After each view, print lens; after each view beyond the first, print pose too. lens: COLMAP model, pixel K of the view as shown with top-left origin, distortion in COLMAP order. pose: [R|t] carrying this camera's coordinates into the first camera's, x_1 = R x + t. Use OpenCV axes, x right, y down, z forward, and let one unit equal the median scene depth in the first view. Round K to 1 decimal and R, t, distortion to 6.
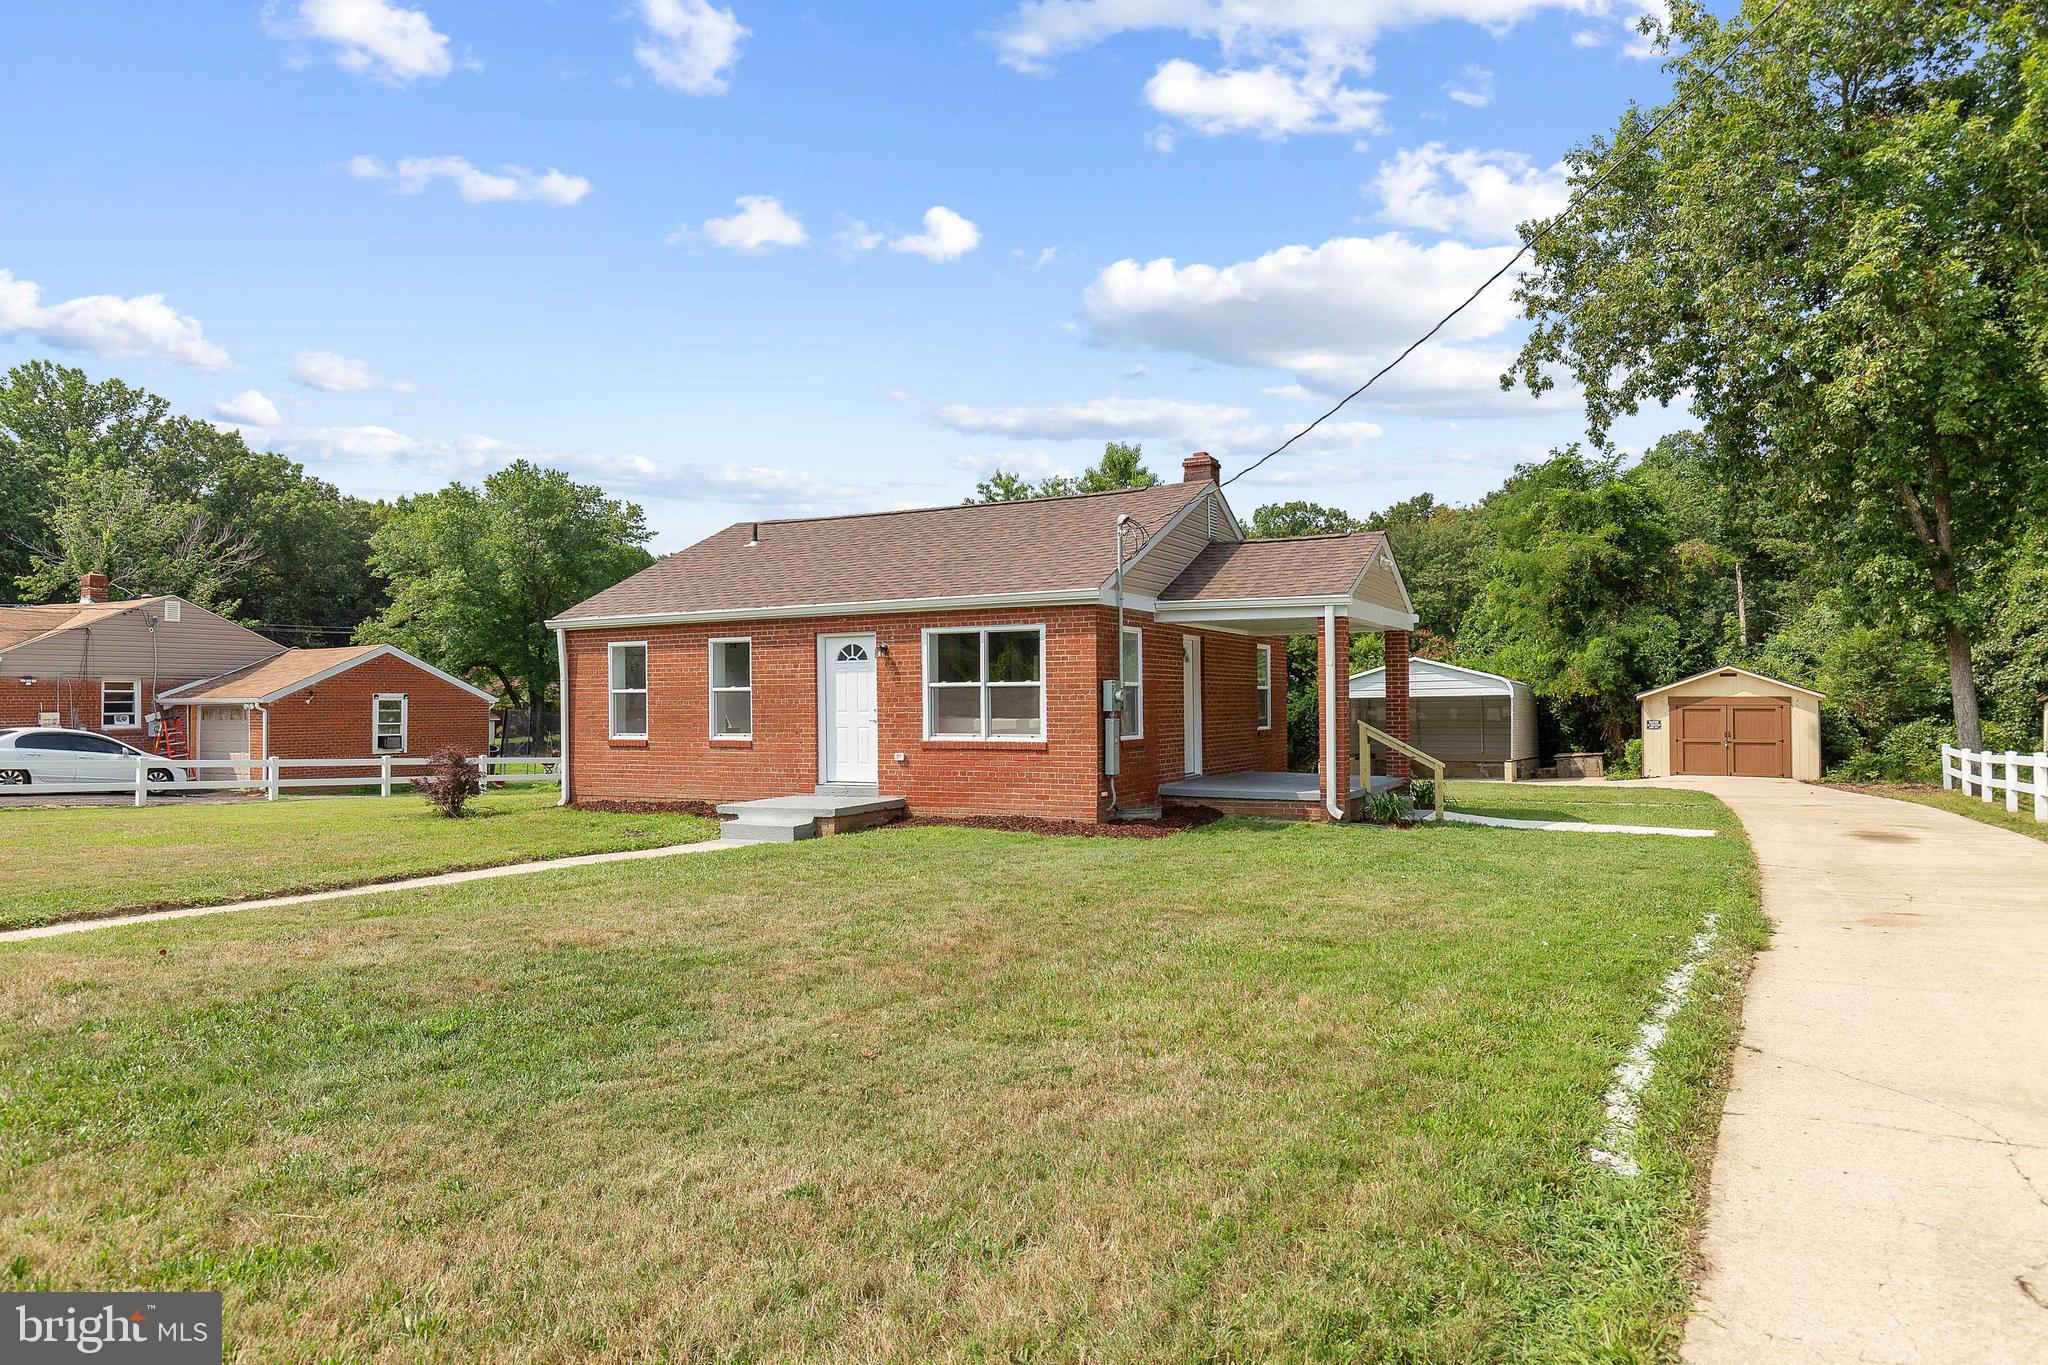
lens RADIAL K [[1238.7, 0, 1065.2], [0, 1238.7, 683.3], [0, 0, 1]] dist [0.001325, 0.002248]
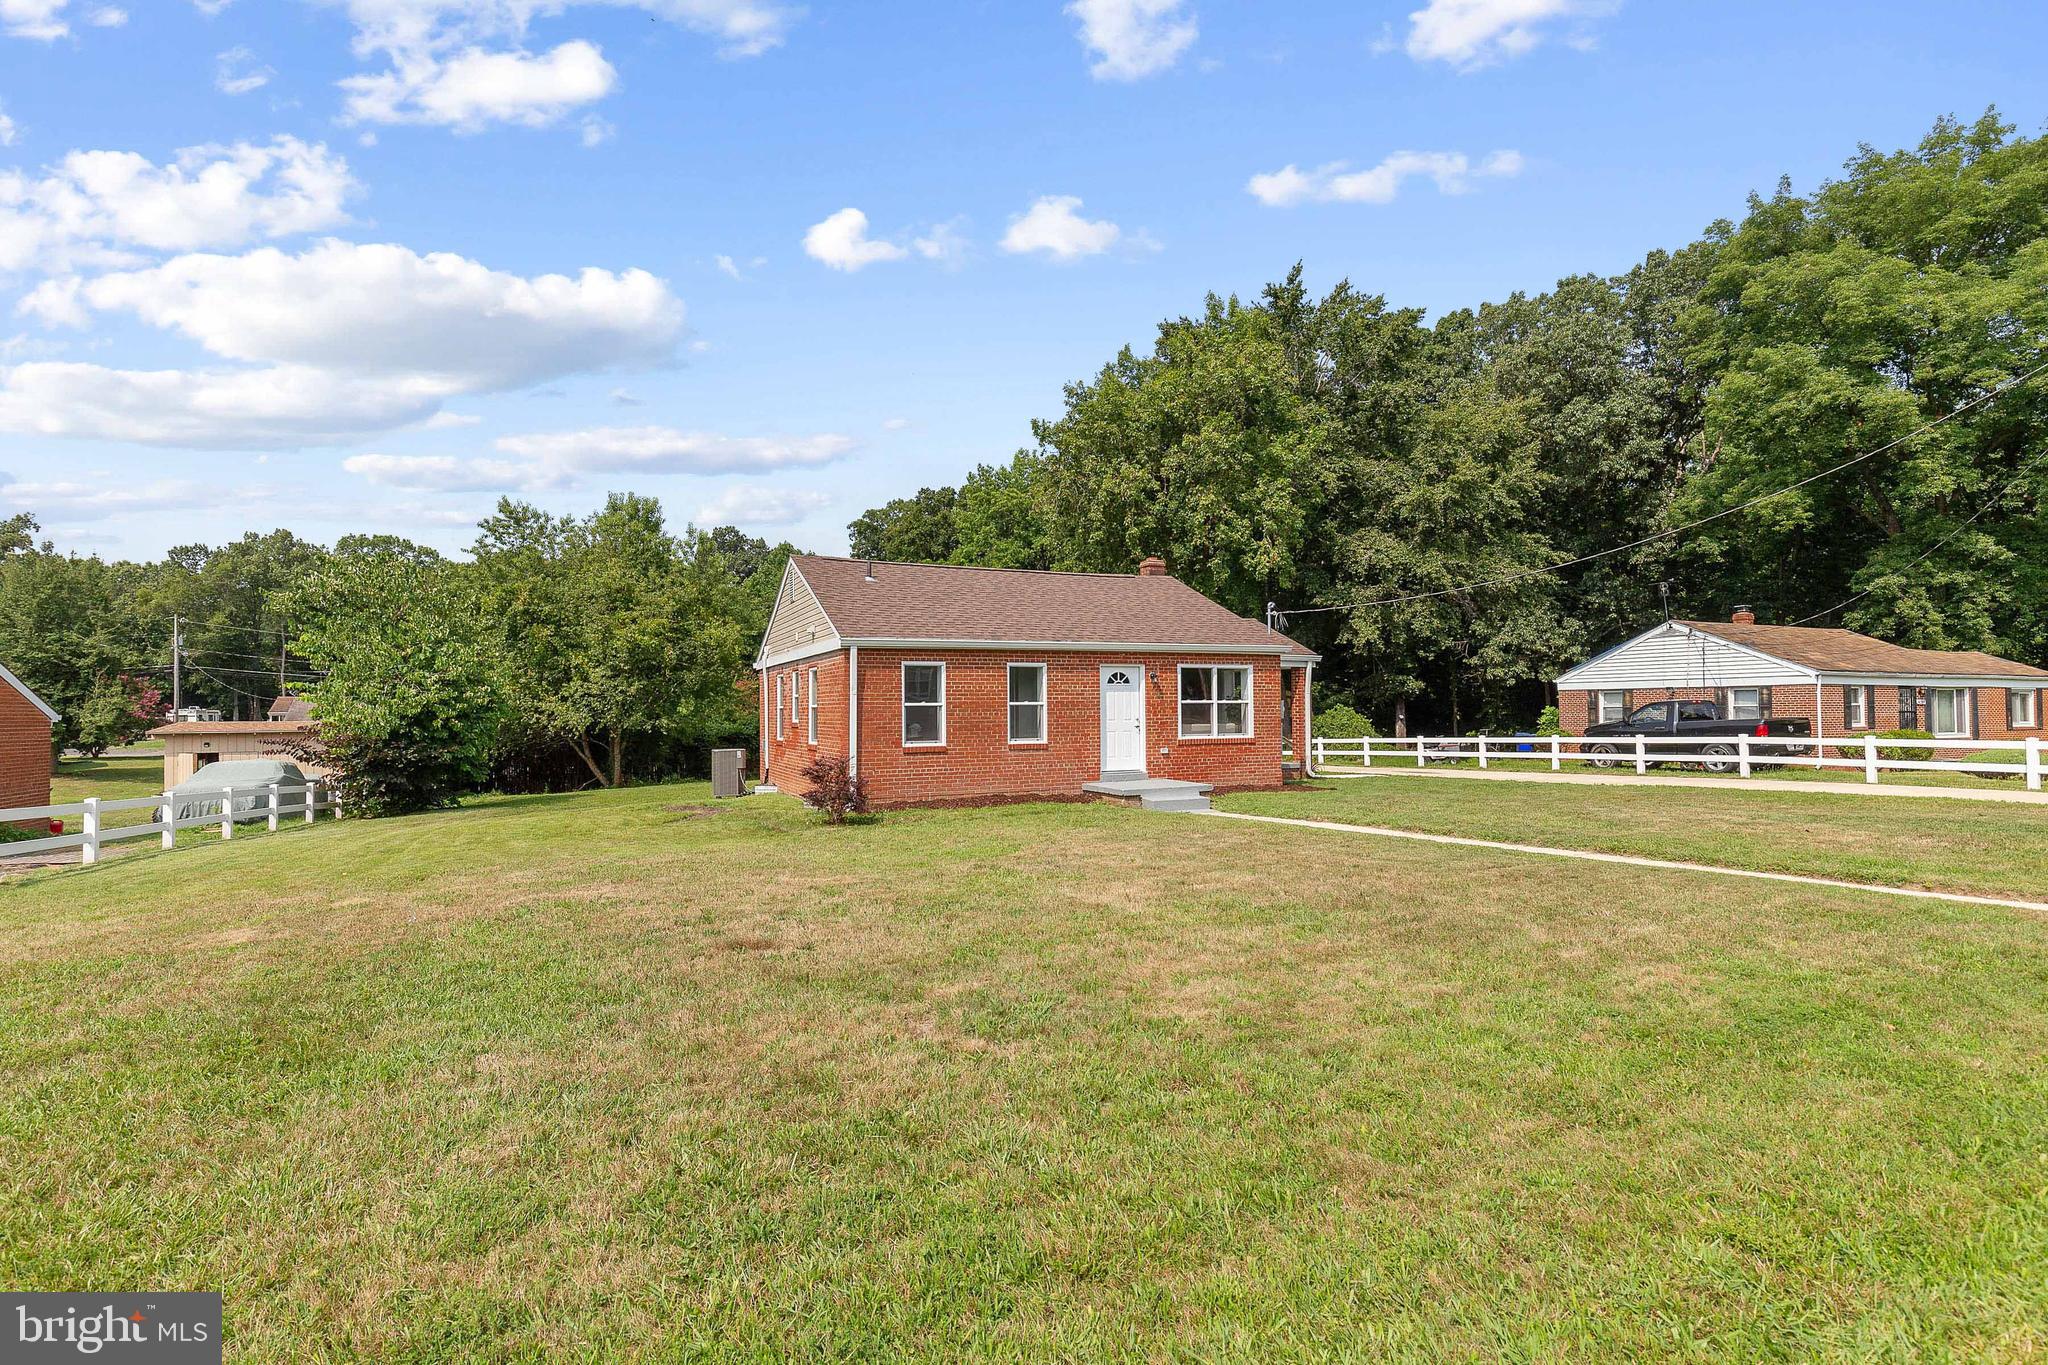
lens RADIAL K [[972.0, 0, 1026.6], [0, 972.0, 686.7], [0, 0, 1]] dist [-0.004023, -0.000511]
pose [[0.627847, 0.022585, 0.778009, -1.100366], [-0.006500, 0.999696, -0.023775, 0.011736], [-0.778310, 0.009870, 0.627803, 0.396243]]
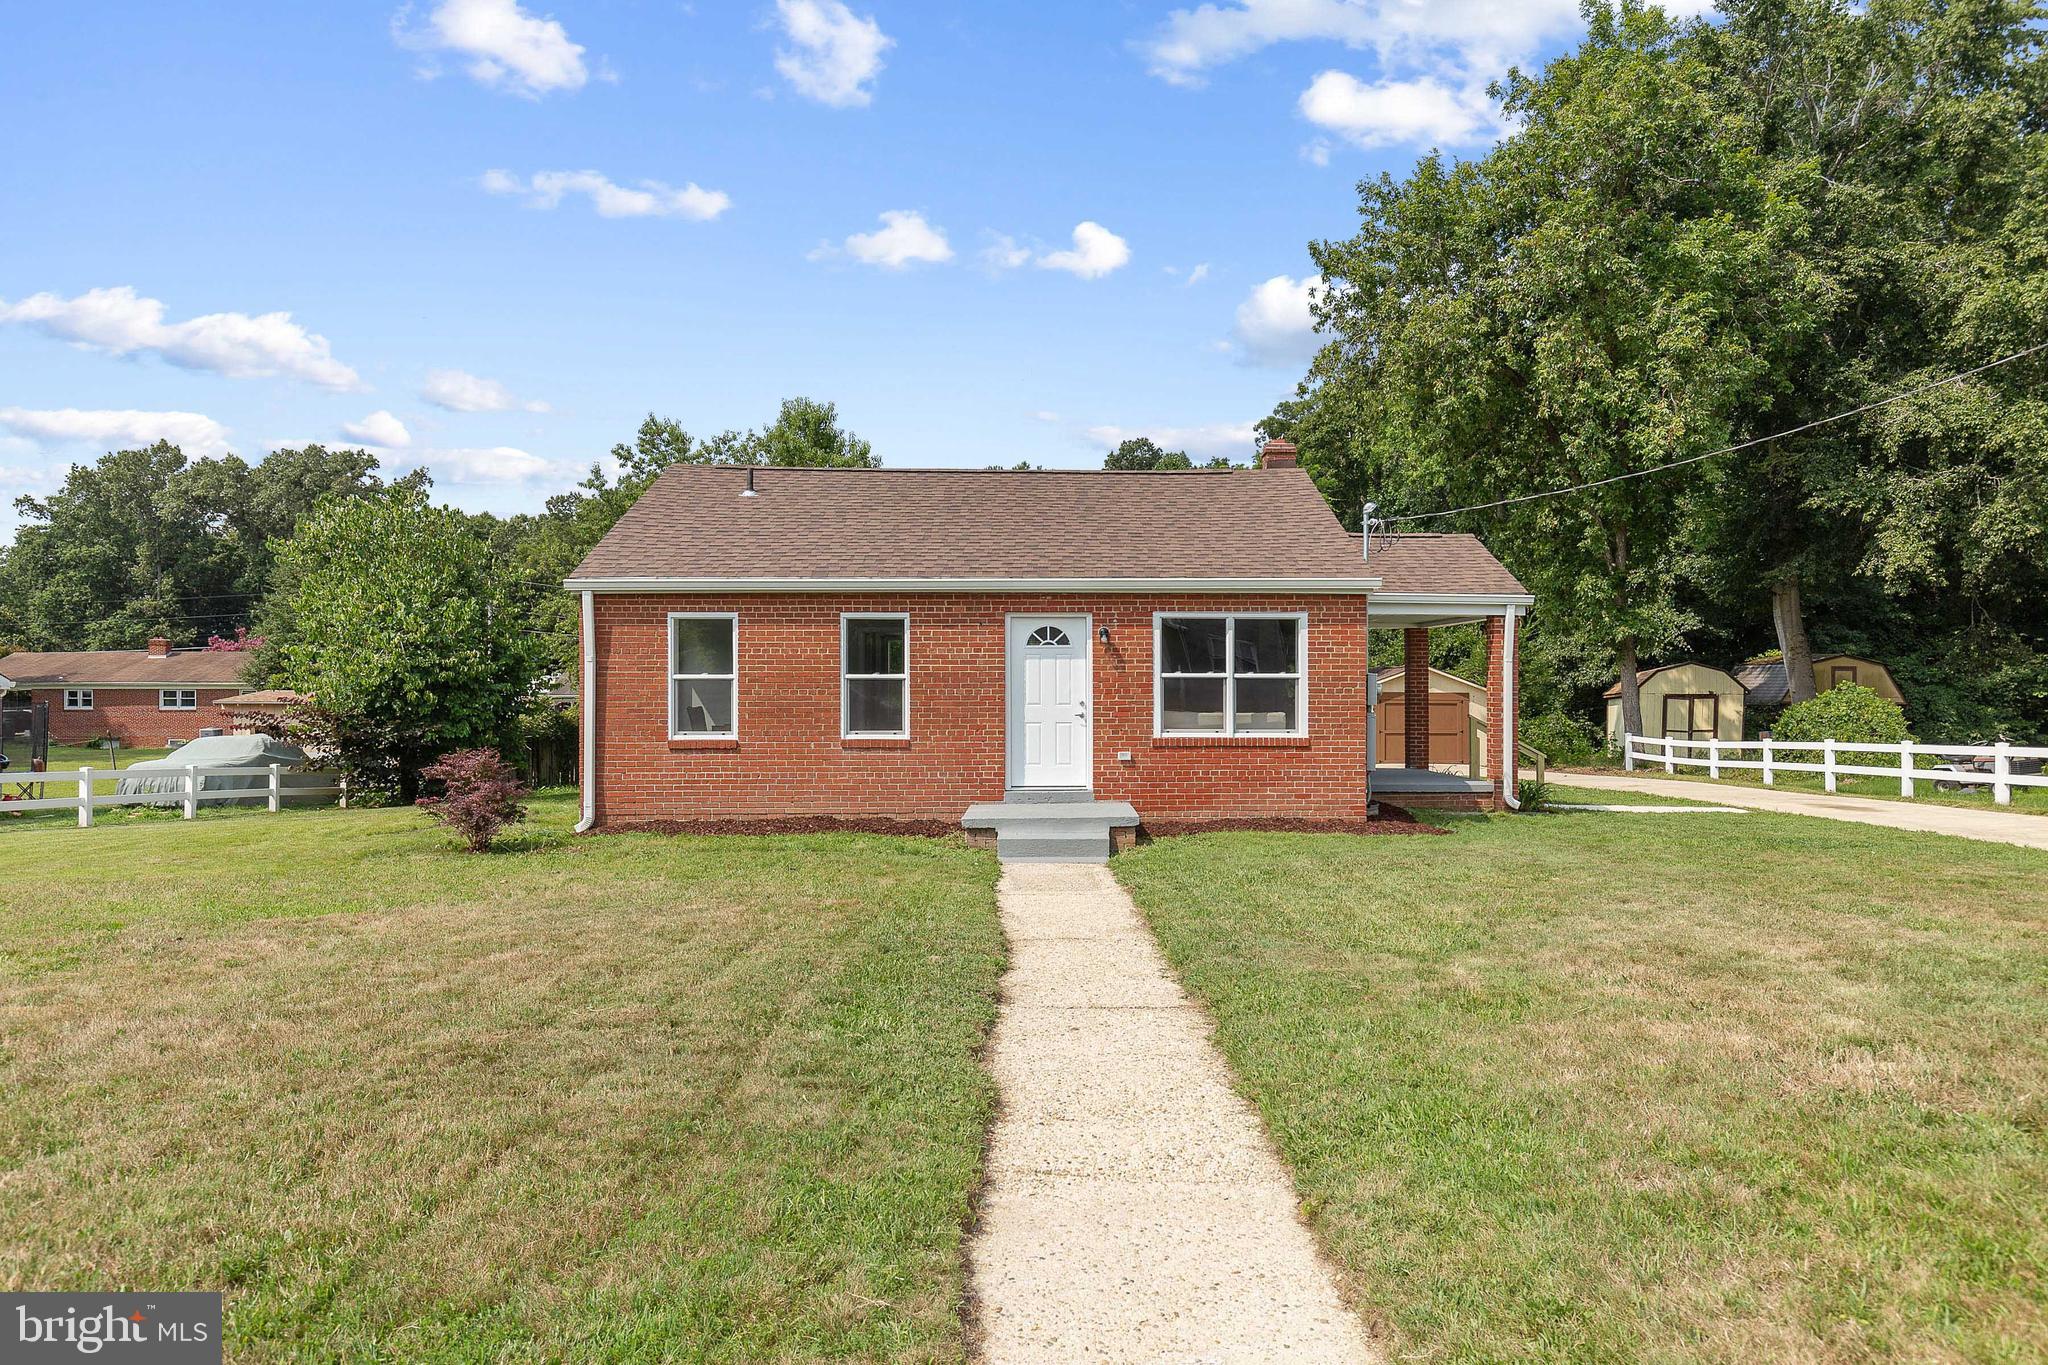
lens RADIAL K [[1333.9, 0, 1101.9], [0, 1333.9, 679.6], [0, 0, 1]] dist [0.003998, 0.002331]
pose [[0.871731, 0.012124, 0.489835, -0.599043], [-0.014632, 0.999892, 0.001290, 0.003694], [-0.489767, -0.008292, 0.871814, 0.174556]]
